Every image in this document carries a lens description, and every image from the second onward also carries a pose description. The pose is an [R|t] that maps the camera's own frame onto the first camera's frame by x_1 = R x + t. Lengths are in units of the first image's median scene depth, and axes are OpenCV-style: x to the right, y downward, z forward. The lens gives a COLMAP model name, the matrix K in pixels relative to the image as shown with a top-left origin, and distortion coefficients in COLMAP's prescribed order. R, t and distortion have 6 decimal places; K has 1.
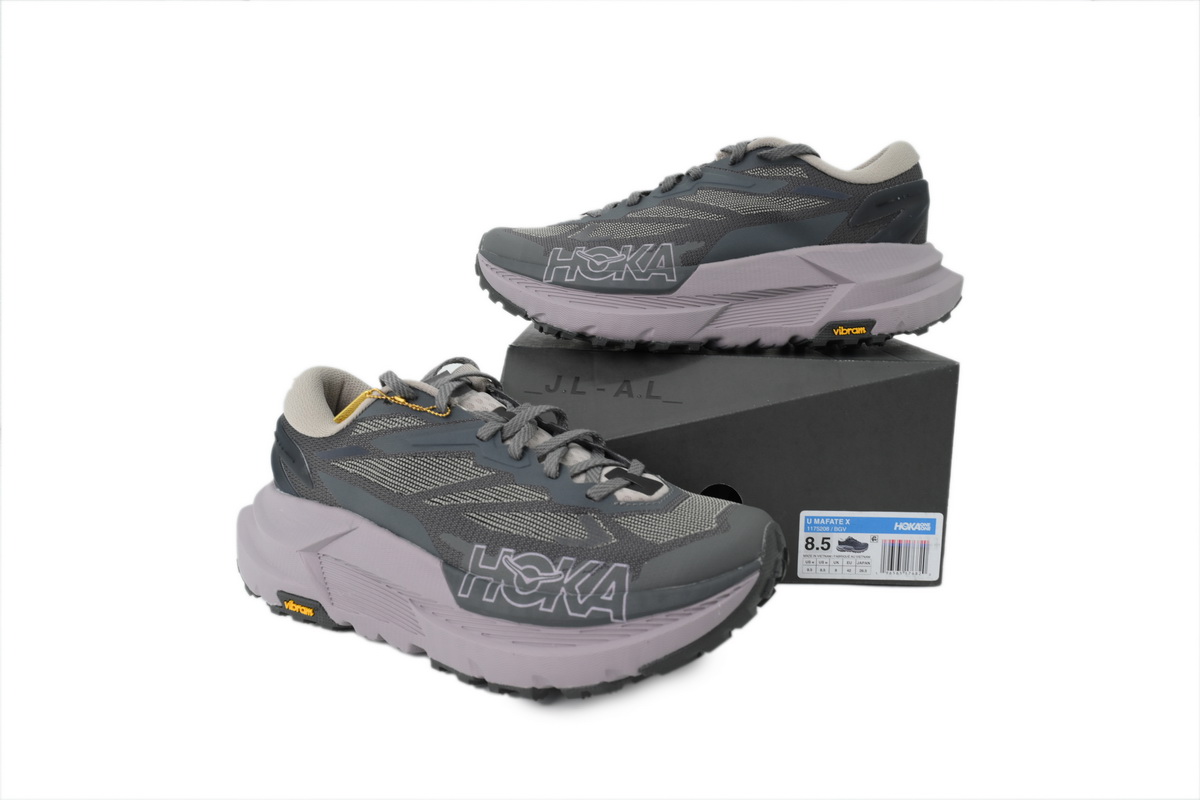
lens RADIAL K [[808.4, 0, 602.3], [0, 808.4, 404.4], [0, 0, 1]] dist [-0.011634, -0.001512]
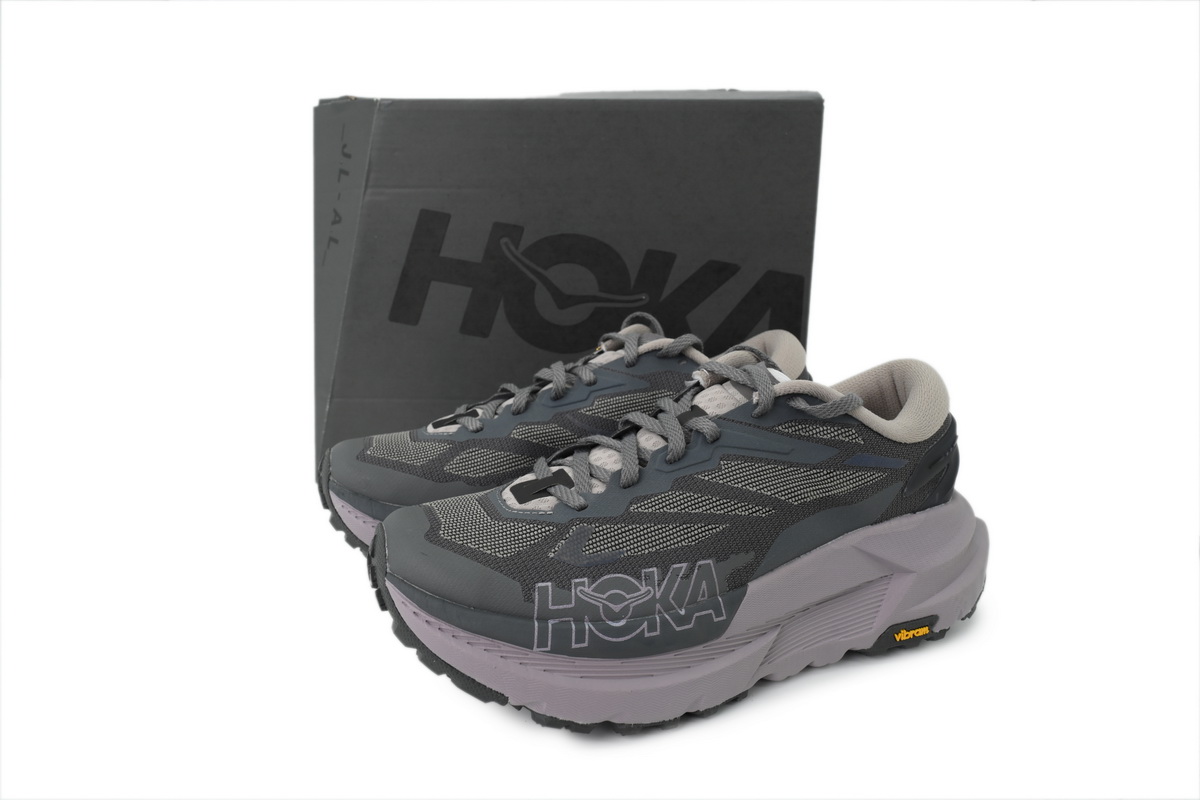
lens RADIAL K [[808.4, 0, 599.5], [0, 808.4, 399.6], [0, 0, 1]] dist [-0.011634, -0.001512]
pose [[0.894570, -0.092808, 0.437186, -0.283063], [0.052847, 0.993305, 0.102728, -0.407166], [-0.443793, -0.068793, 0.893485, 0.441724]]
